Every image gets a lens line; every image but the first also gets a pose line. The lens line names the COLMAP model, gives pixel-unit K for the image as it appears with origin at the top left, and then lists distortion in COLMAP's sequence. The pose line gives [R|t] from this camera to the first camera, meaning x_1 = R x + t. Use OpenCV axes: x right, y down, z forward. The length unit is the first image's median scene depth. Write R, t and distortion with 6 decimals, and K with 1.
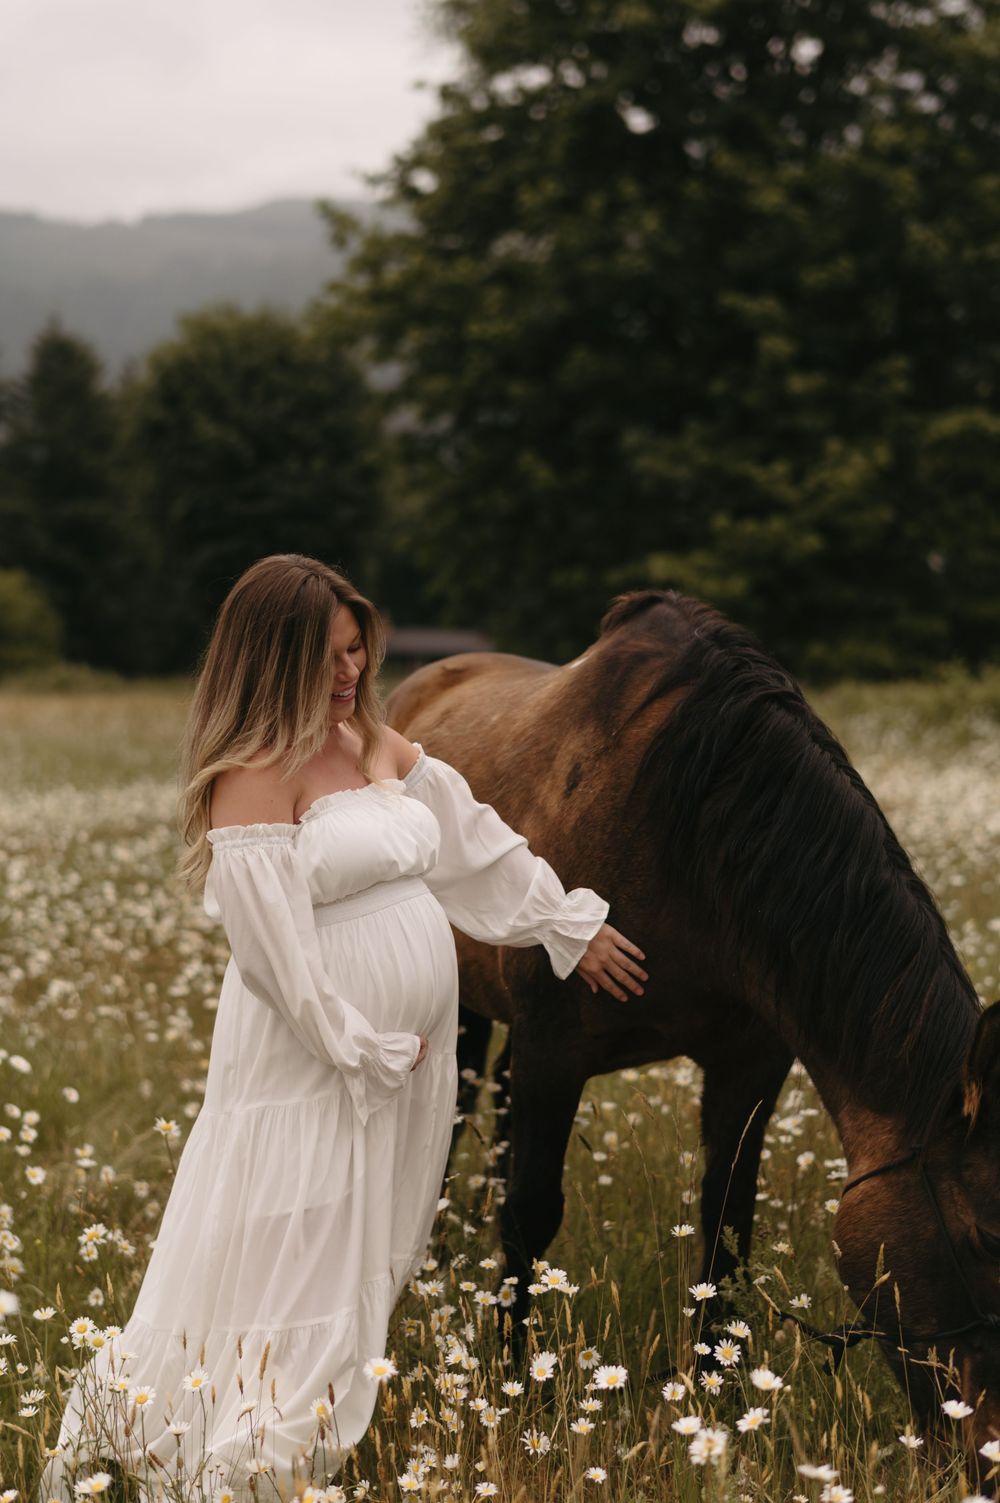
lens RADIAL K [[2578.4, 0, 500.5], [0, 2578.4, 753.5], [0, 0, 1]] dist [0.178735, 0.000000]
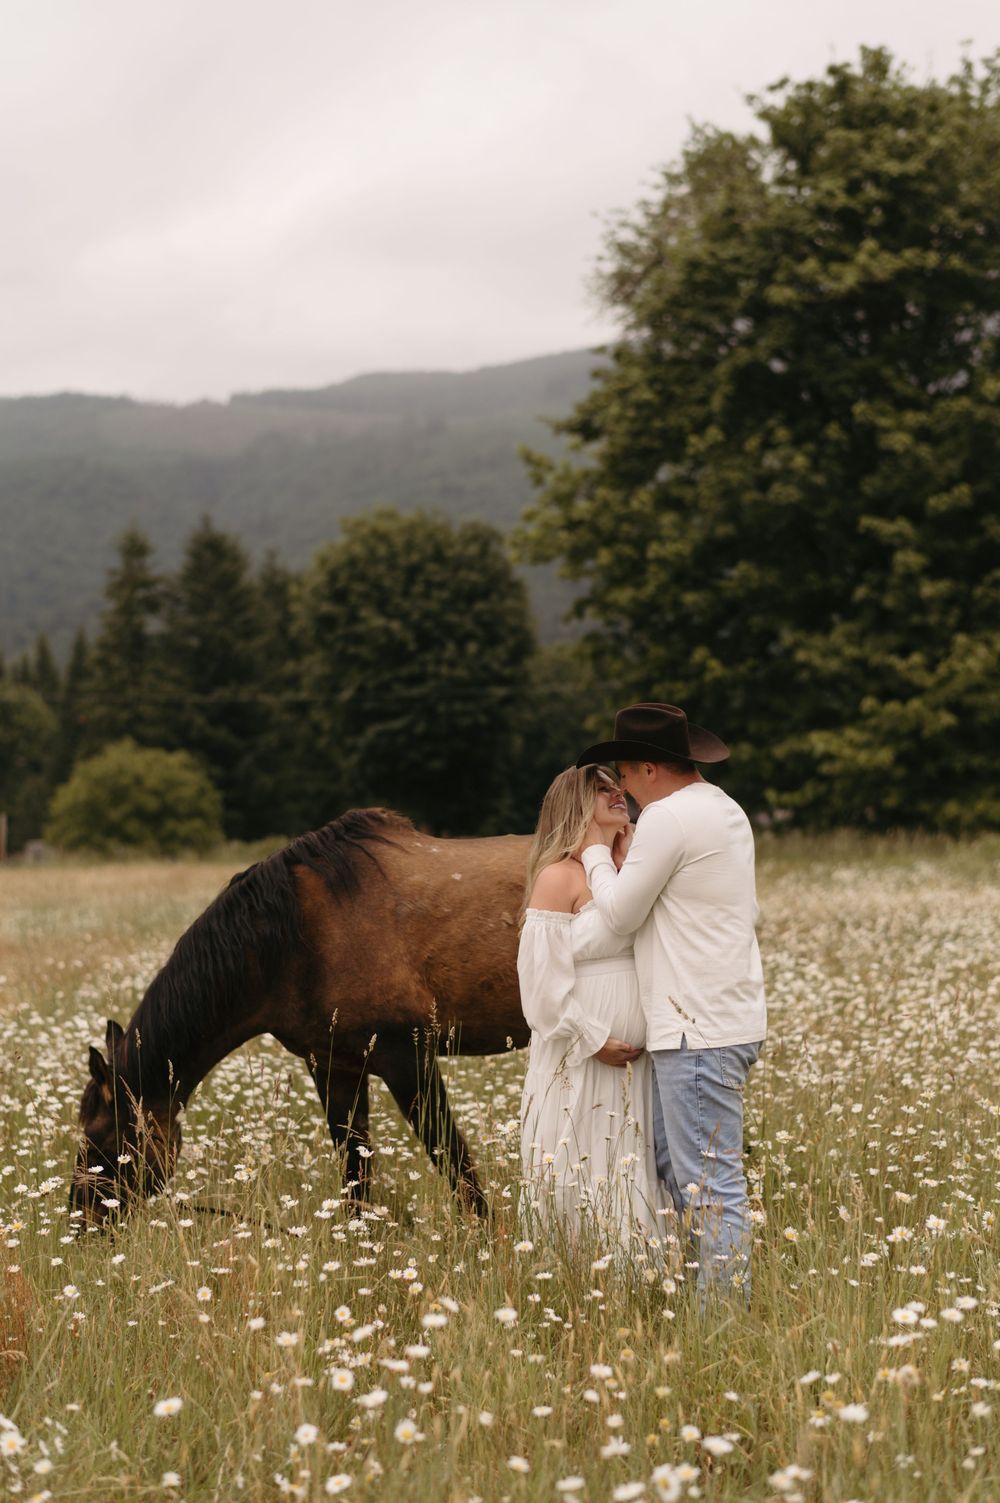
lens RADIAL K [[2578.4, 0, 500.0], [0, 2578.4, 749.6], [0, 0, 1]] dist [0.178735, 0.000000]
pose [[0.998917, -0.028497, -0.036780, -0.040951], [0.026088, 0.997584, -0.064384, 0.004774], [0.038526, 0.063354, 0.997247, -0.202136]]
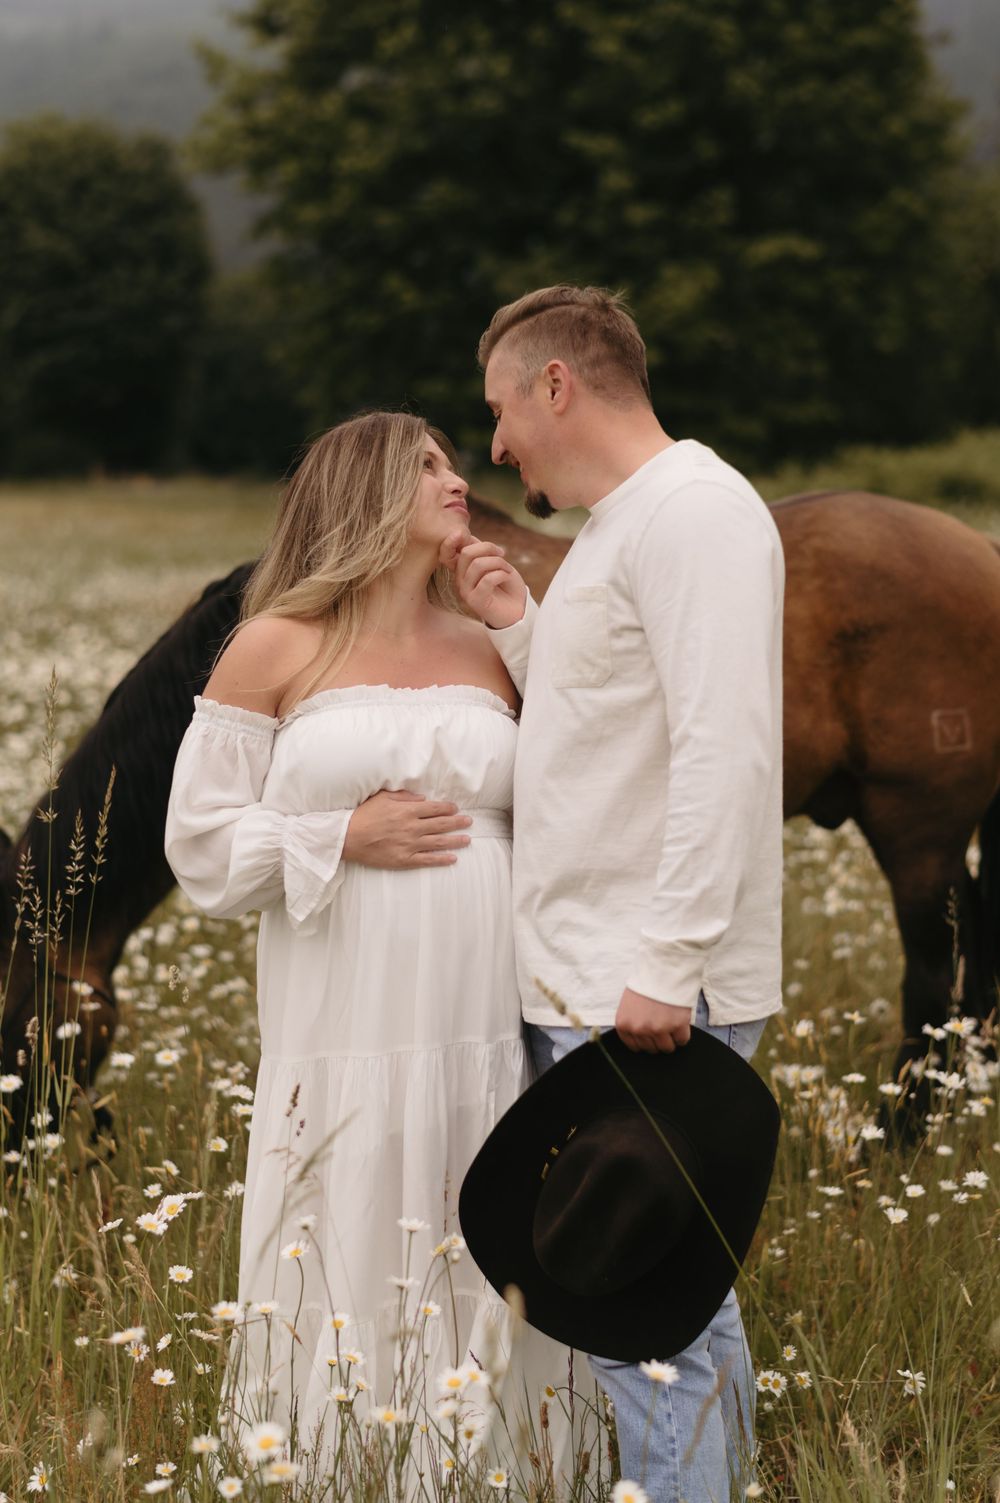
lens RADIAL K [[2578.4, 0, 500.1], [0, 2578.4, 770.4], [0, 0, 1]] dist [0.178735, 0.000000]
pose [[0.996200, -0.026992, 0.082810, -0.043593], [0.019826, 0.996083, 0.086169, 0.000943], [-0.084812, -0.084200, 0.992833, -0.141696]]
